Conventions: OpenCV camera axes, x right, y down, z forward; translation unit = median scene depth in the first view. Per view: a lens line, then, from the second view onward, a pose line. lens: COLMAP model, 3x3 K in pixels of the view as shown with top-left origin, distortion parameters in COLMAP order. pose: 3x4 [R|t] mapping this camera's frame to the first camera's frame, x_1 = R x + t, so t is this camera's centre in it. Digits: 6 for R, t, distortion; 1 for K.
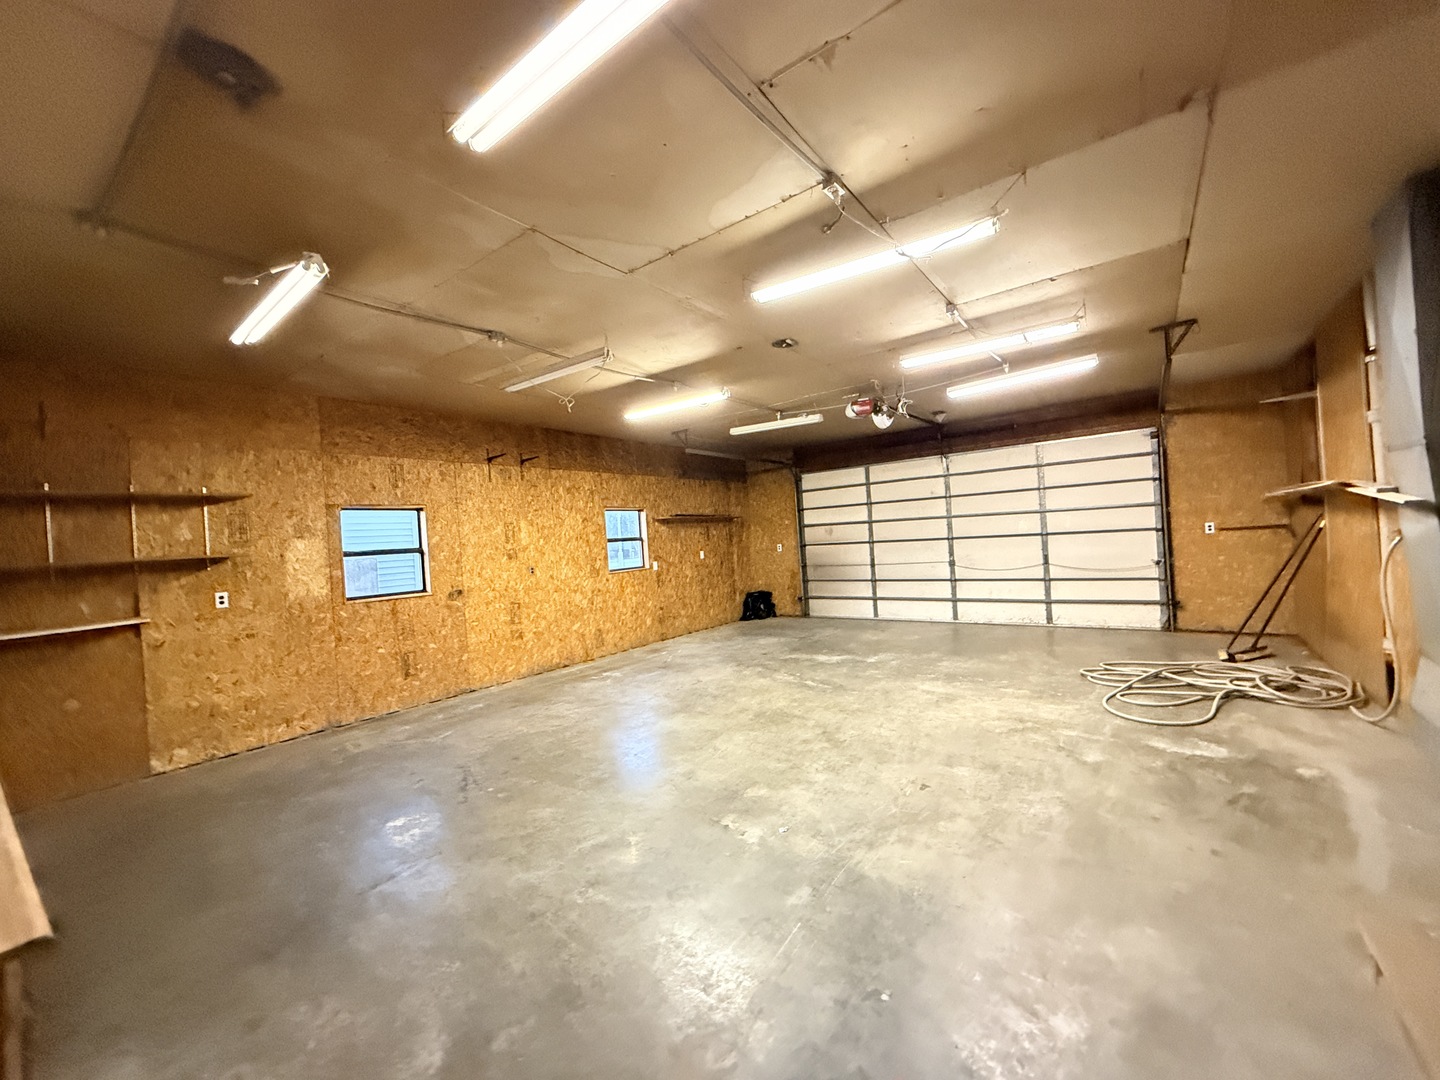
lens RADIAL K [[573.7, 0, 713.1], [0, 573.7, 539.1], [0, 0, 1]] dist [0.000806, 0.000138]
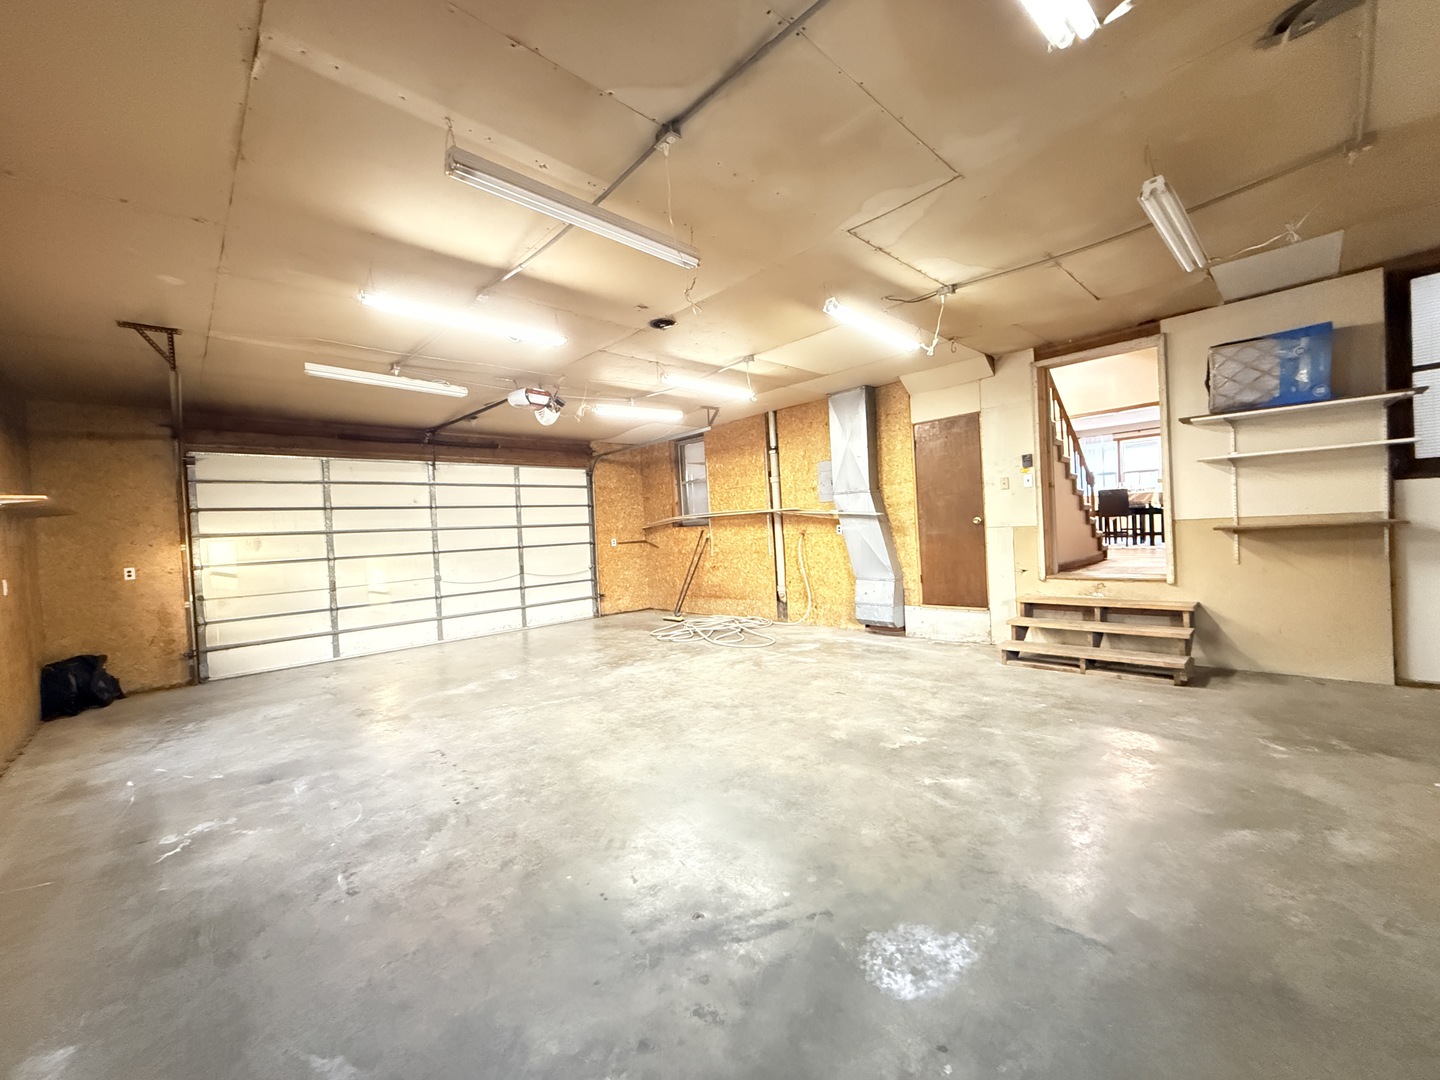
lens RADIAL K [[573.7, 0, 713.1], [0, 573.7, 539.1], [0, 0, 1]] dist [0.000806, 0.000138]
pose [[0.168777, 0.035780, 0.985005, -0.786415], [0.043344, 0.998105, -0.043683, 0.069331], [-0.984701, 0.050067, 0.166907, 0.747866]]
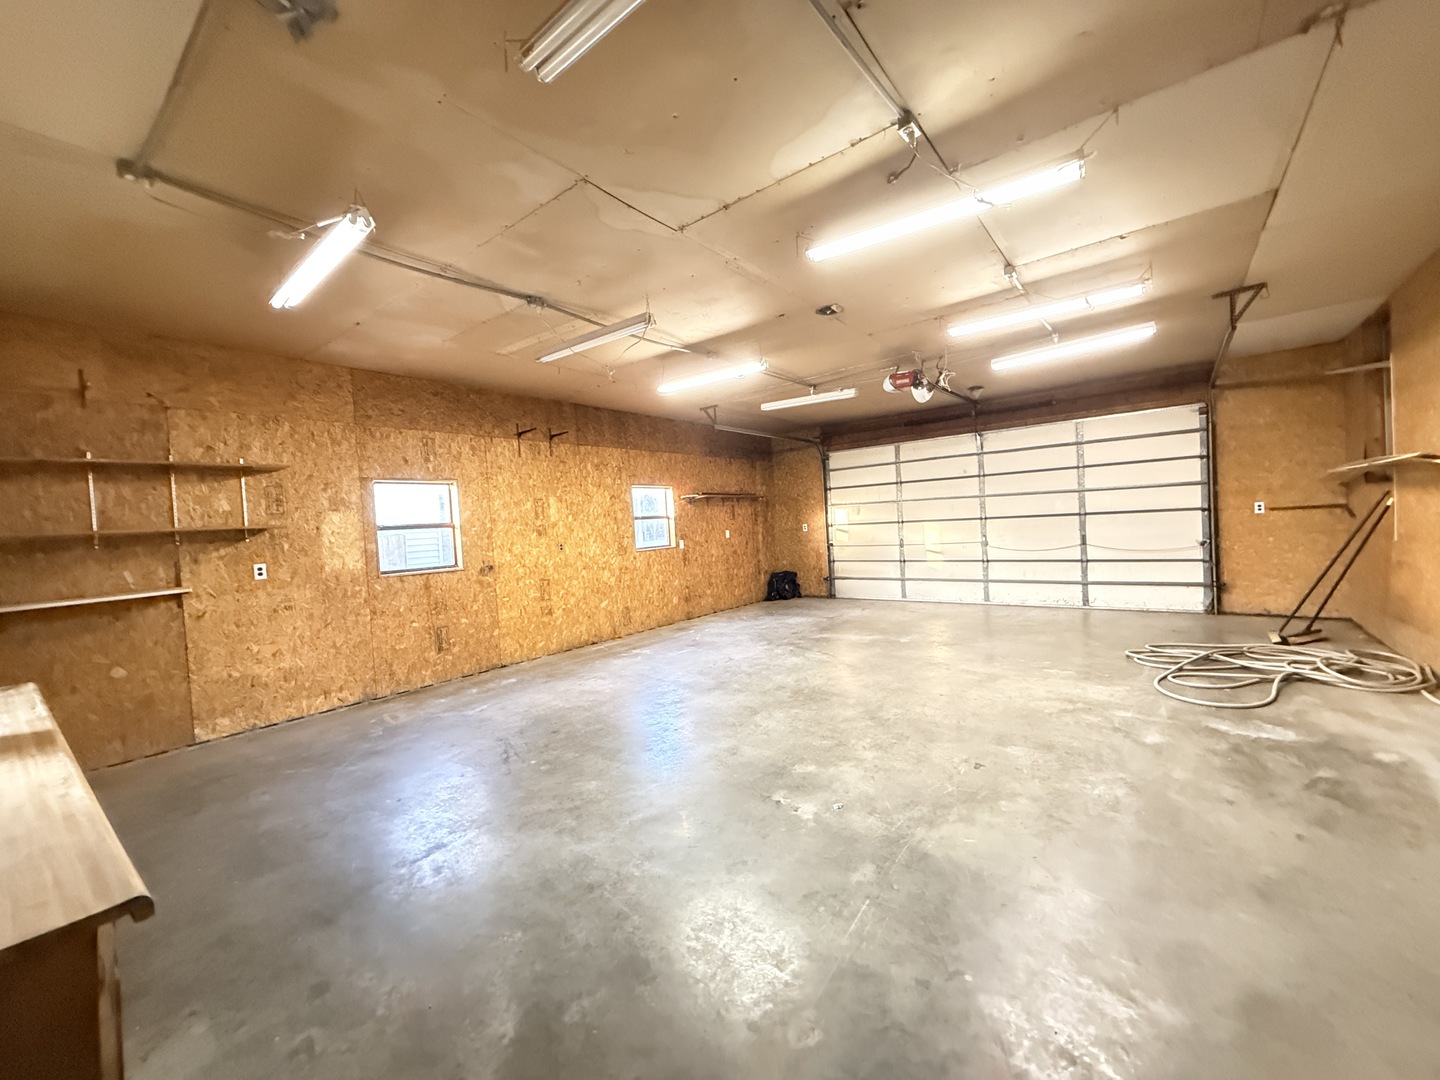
lens RADIAL K [[573.7, 0, 713.1], [0, 573.7, 539.1], [0, 0, 1]] dist [0.000806, 0.000138]
pose [[0.999700, 0.006471, -0.023610, -0.043112], [-0.005781, 0.999558, 0.029168, 0.015487], [0.023788, -0.029022, 0.999296, 0.020575]]
